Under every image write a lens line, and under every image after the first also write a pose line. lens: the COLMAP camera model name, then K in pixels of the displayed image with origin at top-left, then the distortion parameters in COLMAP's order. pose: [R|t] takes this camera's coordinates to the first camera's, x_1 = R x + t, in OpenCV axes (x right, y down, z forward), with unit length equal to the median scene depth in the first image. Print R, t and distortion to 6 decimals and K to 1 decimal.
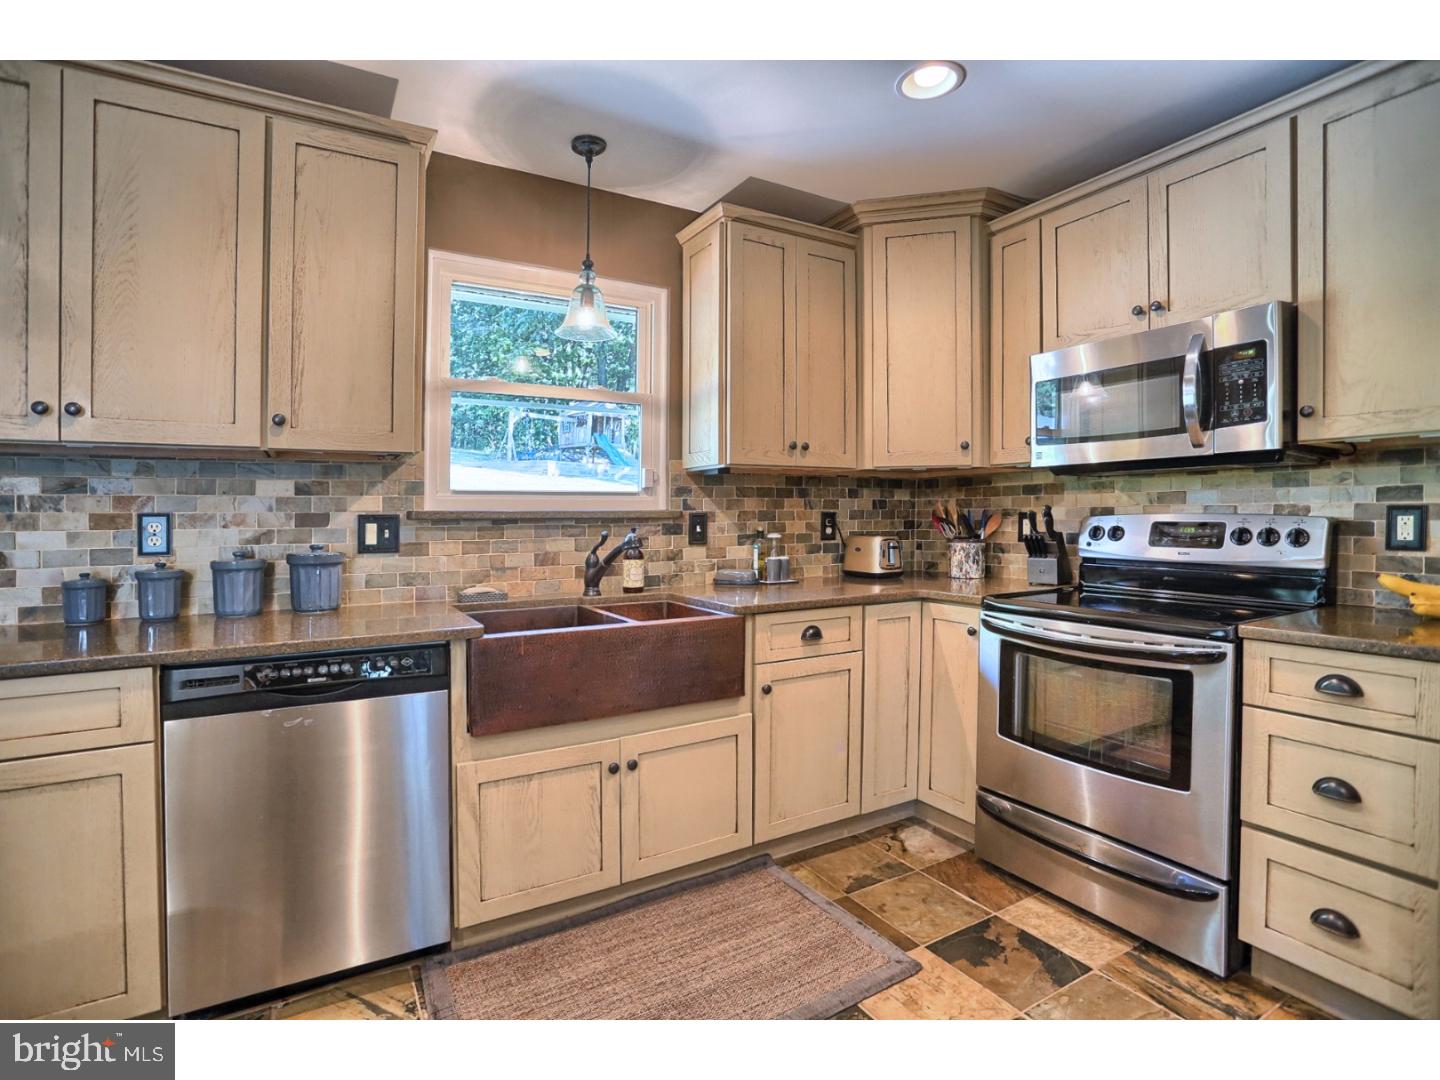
lens RADIAL K [[711.3, 0, 720.1], [0, 711.3, 506.9], [0, 0, 1]] dist [-0.045630, 0.000737]
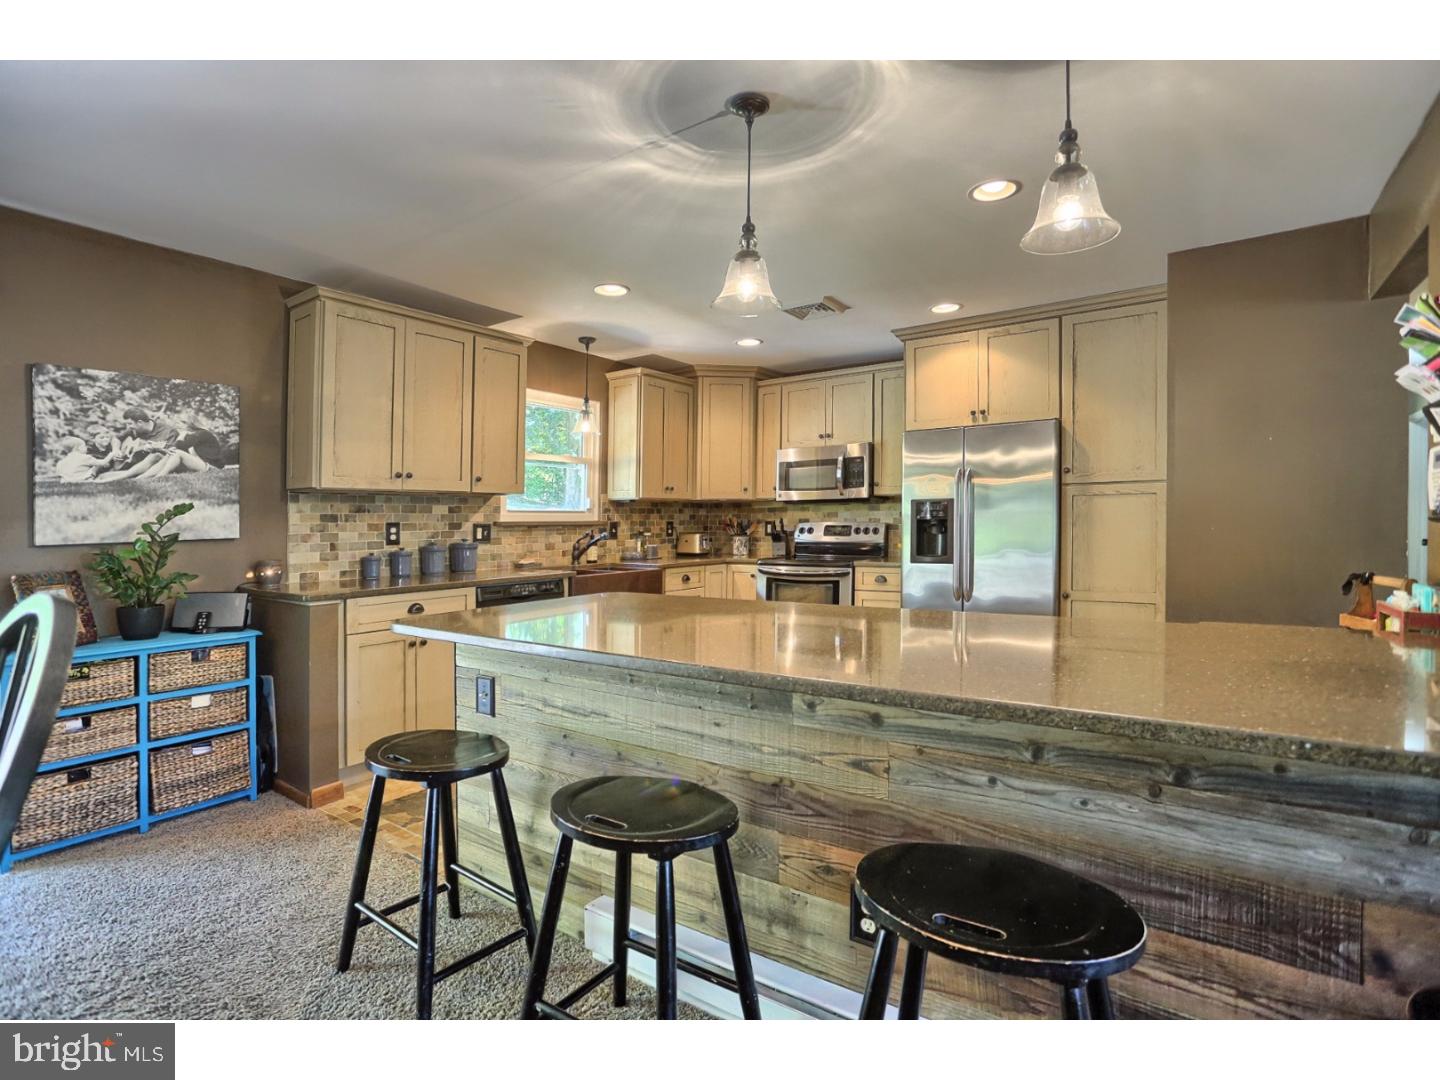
lens RADIAL K [[723.4, 0, 720.0], [0, 723.4, 540.0], [0, 0, 1]] dist [-0.043589, 0.021671]
pose [[0.911590, -0.012925, 0.410898, -0.627074], [-0.000812, 0.999447, 0.033238, -0.008475], [-0.411101, -0.030633, 0.911075, -0.955265]]
